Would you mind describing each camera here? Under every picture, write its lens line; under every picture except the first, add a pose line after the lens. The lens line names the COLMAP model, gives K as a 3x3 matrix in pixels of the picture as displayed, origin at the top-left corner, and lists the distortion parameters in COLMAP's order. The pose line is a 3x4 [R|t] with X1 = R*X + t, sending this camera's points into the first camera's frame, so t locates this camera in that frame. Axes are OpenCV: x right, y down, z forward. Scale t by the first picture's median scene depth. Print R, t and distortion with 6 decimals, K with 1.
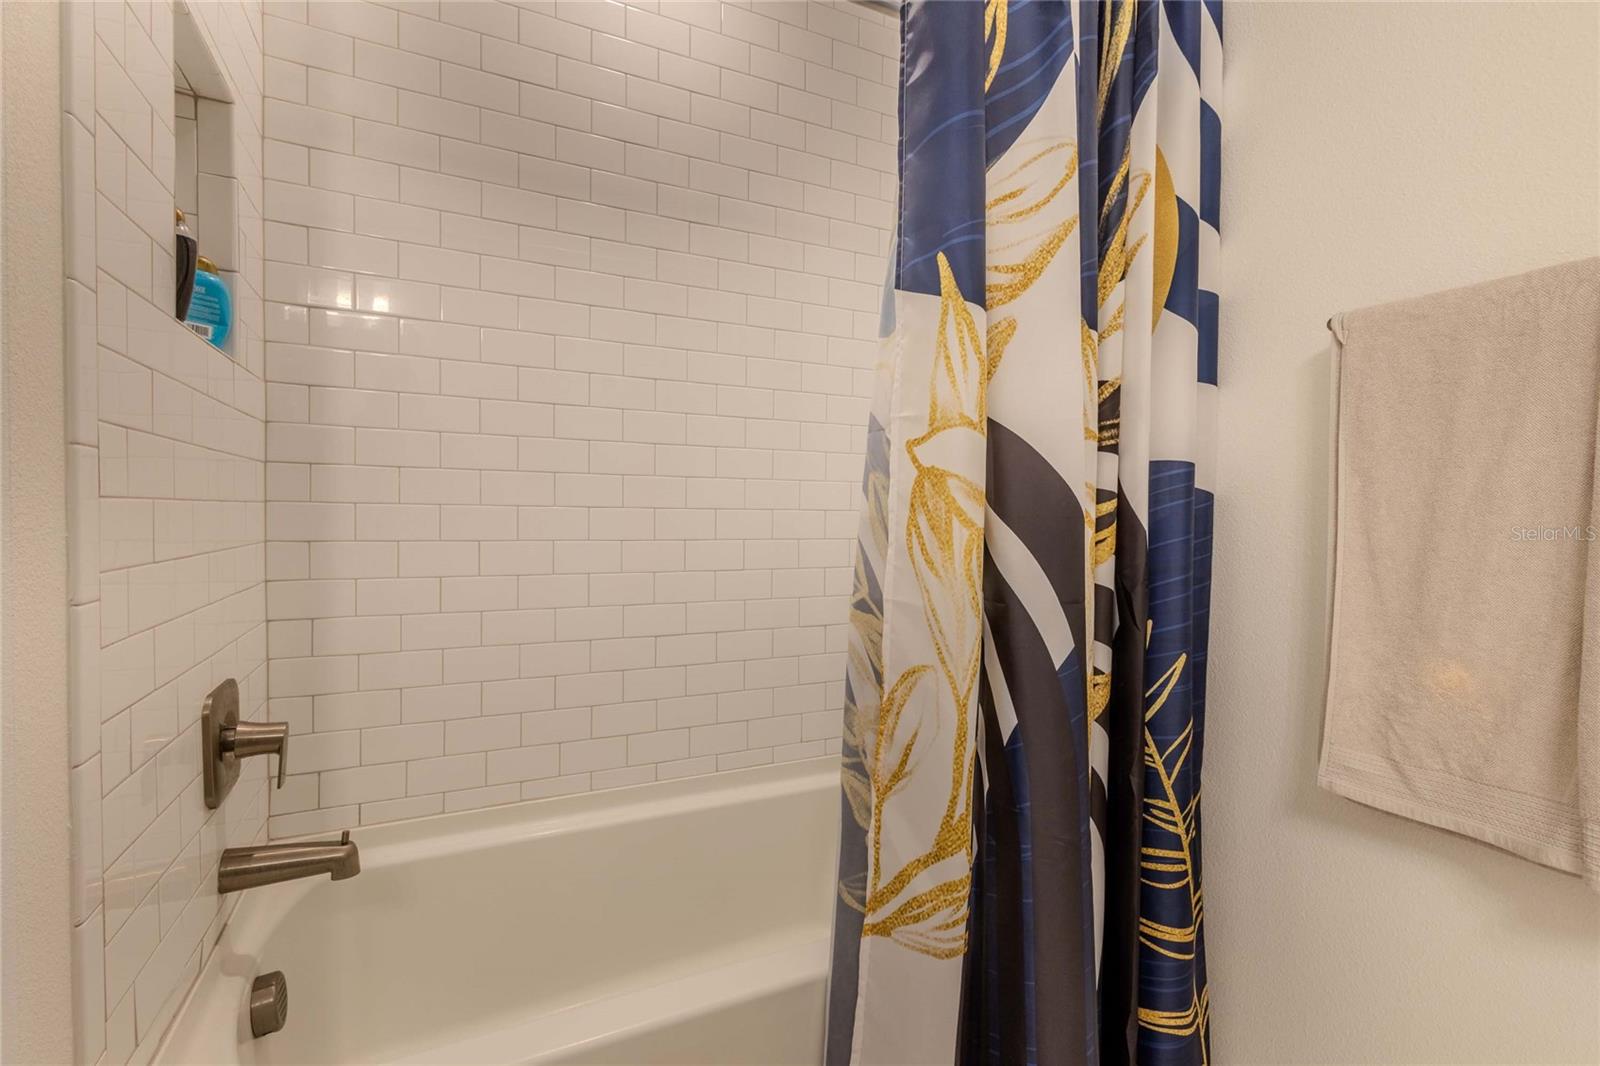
lens RADIAL K [[740.2, 0, 804.0], [0, 740.2, 532.8], [0, 0, 1]] dist [0.010461, -0.002002]
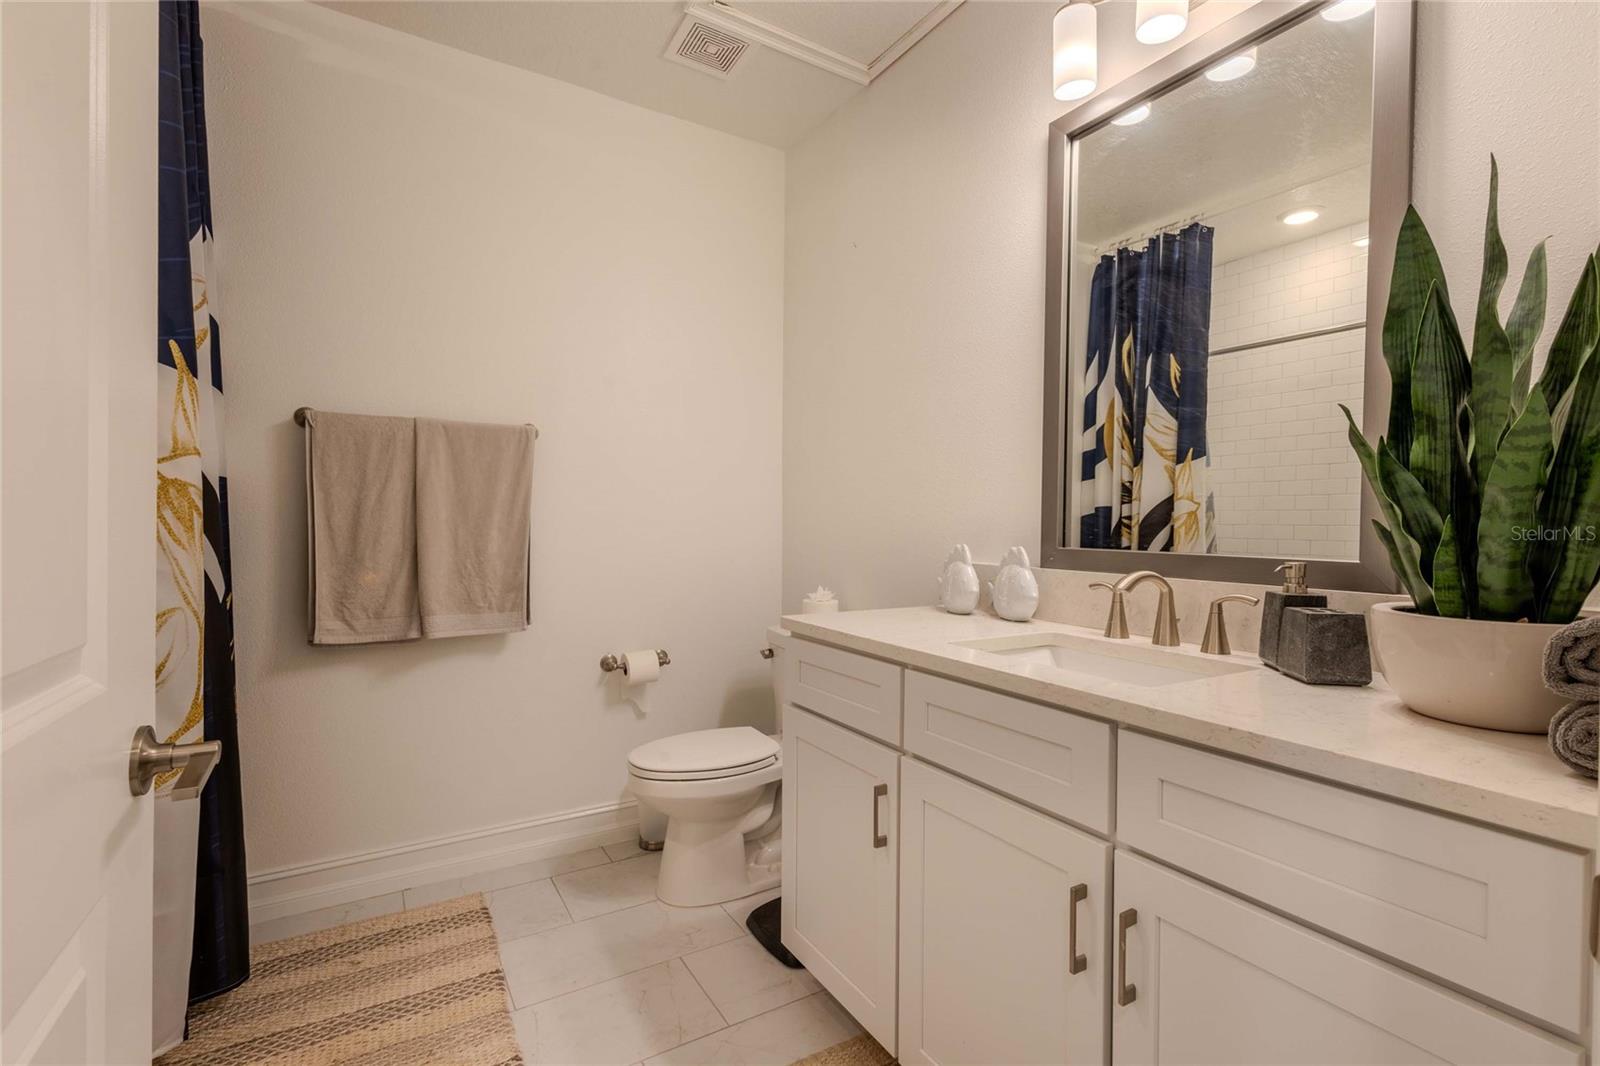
lens RADIAL K [[740.2, 0, 802.1], [0, 740.2, 542.5], [0, 0, 1]] dist [0.010461, -0.002002]
pose [[-0.087063, -0.044213, 0.995221, -1.495927], [0.008618, 0.998944, 0.045132, -0.014988], [-0.996166, 0.012506, -0.086590, -0.165045]]
